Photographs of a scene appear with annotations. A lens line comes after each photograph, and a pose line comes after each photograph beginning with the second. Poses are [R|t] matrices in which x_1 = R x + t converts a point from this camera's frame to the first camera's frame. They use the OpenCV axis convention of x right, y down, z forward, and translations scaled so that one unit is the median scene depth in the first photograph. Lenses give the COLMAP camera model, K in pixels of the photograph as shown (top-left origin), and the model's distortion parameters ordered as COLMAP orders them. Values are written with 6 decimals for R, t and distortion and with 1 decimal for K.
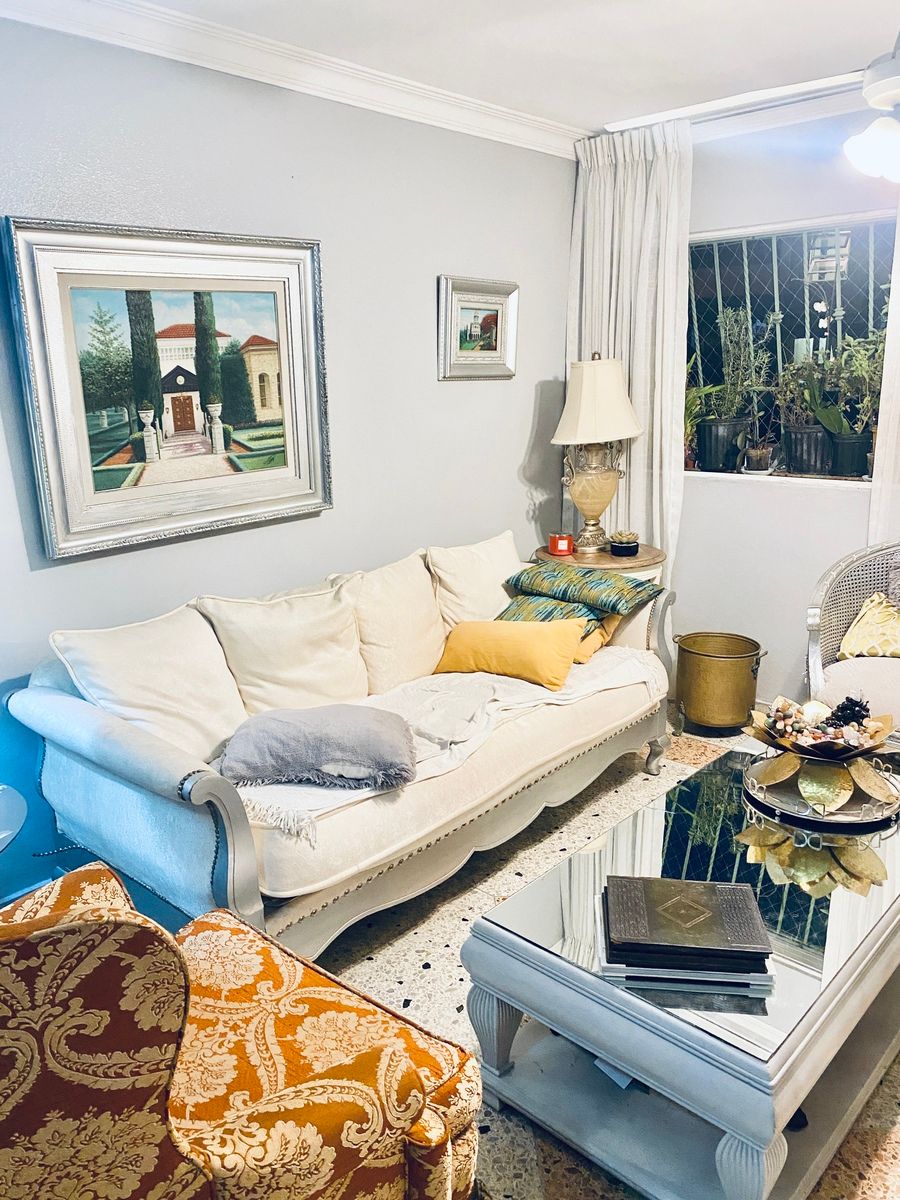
lens RADIAL K [[903.7, 0, 449.4], [0, 903.7, 602.6], [0, 0, 1]] dist [0.031515, -0.024236]
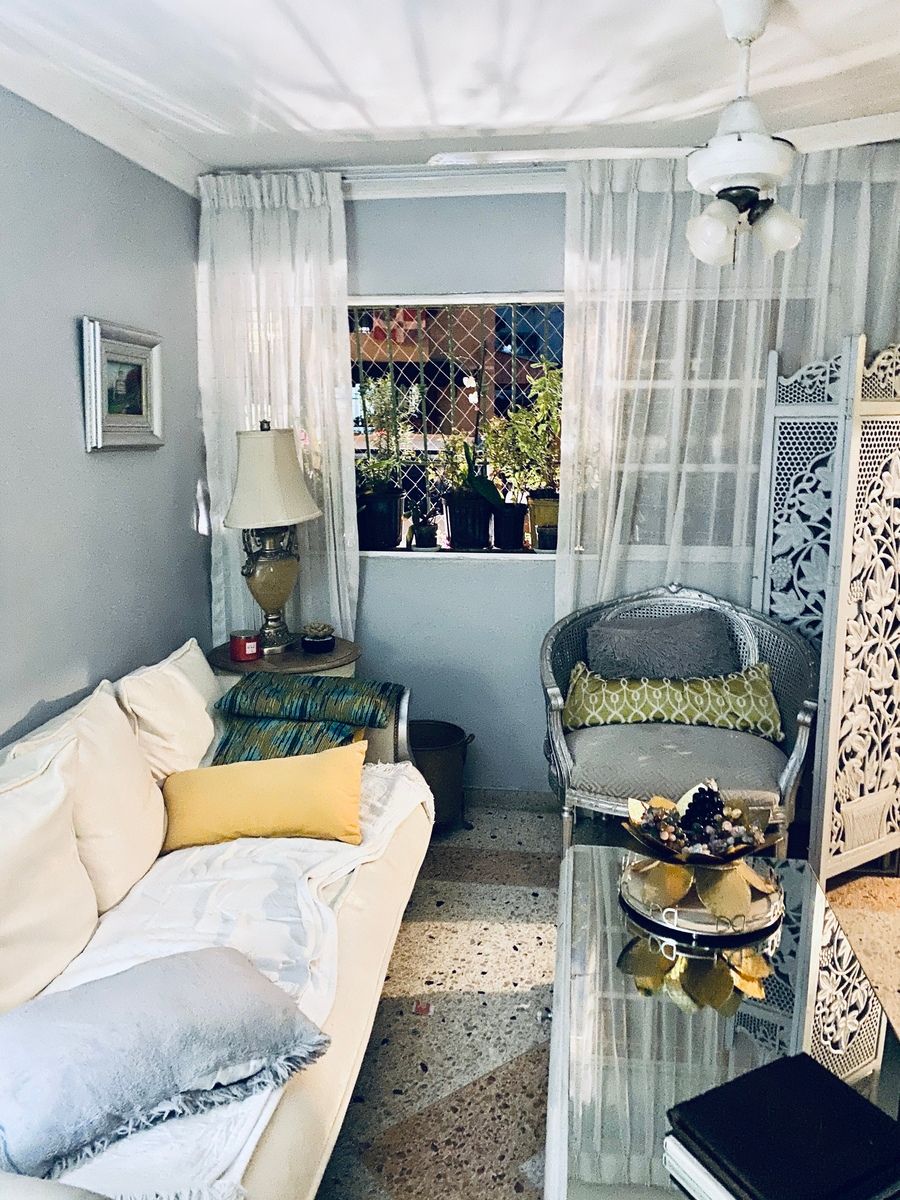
lens RADIAL K [[903.7, 0, 450.2], [0, 903.7, 595.2], [0, 0, 1]] dist [0.031515, -0.024236]
pose [[0.826041, -0.084928, 0.557175, -0.198762], [0.127732, 0.991069, -0.038304, -0.062994], [-0.548945, 0.102809, 0.829511, 0.231530]]
